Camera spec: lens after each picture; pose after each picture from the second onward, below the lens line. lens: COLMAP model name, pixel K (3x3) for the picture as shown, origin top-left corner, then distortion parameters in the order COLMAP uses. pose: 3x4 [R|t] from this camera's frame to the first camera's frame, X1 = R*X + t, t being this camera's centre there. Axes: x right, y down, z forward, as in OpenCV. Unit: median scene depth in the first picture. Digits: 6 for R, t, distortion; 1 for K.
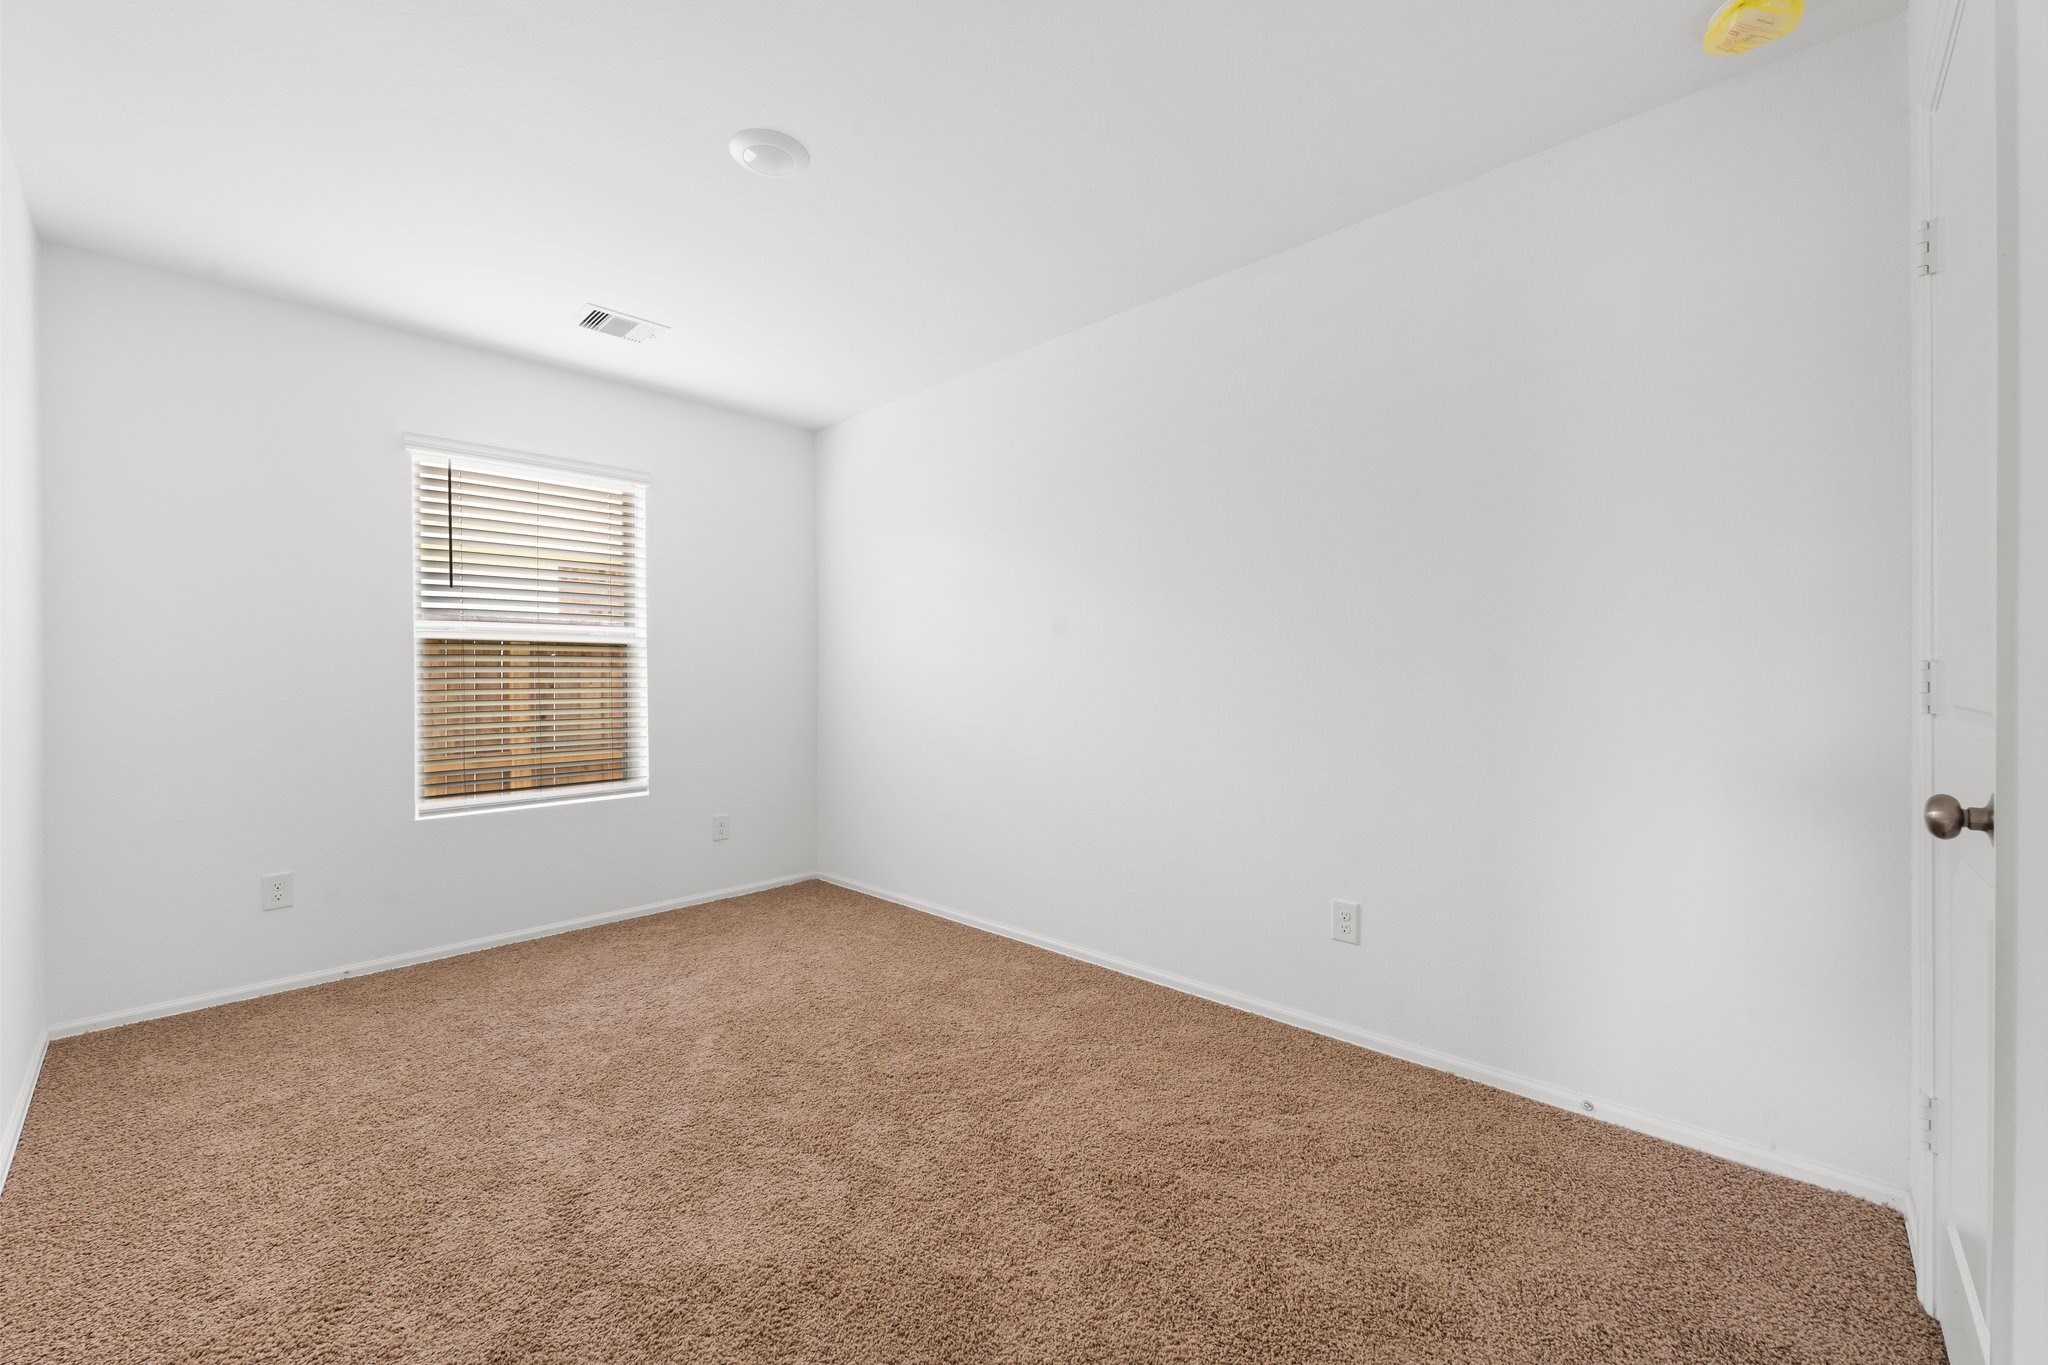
lens RADIAL K [[811.1, 0, 1013.8], [0, 811.1, 677.1], [0, 0, 1]] dist [-0.001370, 0.000232]
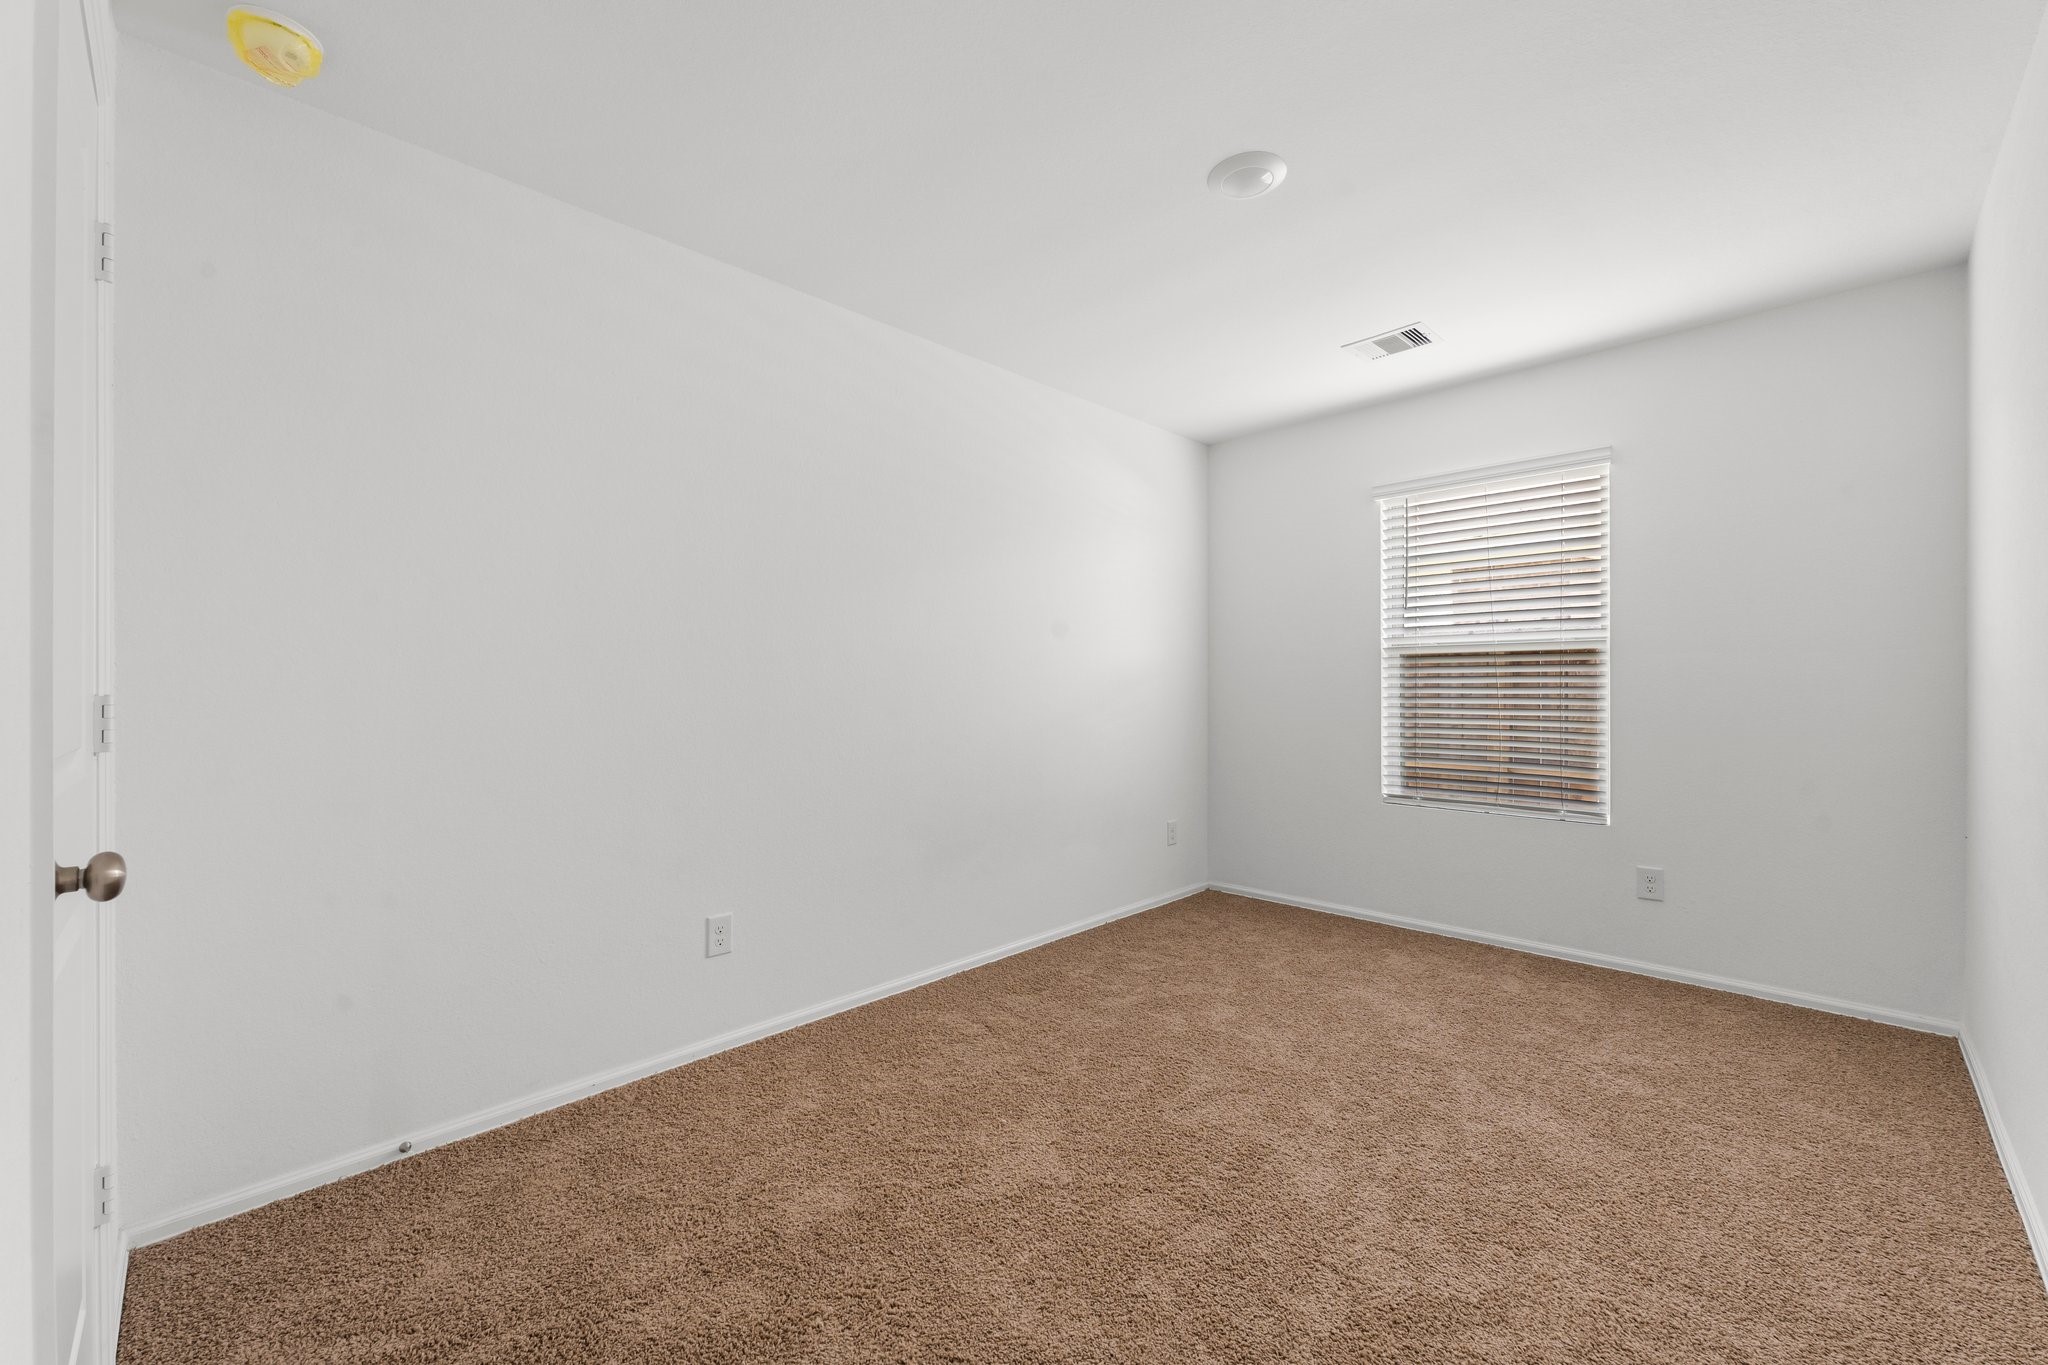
lens RADIAL K [[811.1, 0, 1036.2], [0, 811.1, 686.1], [0, 0, 1]] dist [-0.001370, 0.000232]
pose [[-0.012735, 0.003432, -0.999913, 0.404265], [0.000305, 0.999994, 0.003428, -0.004588], [0.999919, -0.000262, -0.012736, 0.417762]]
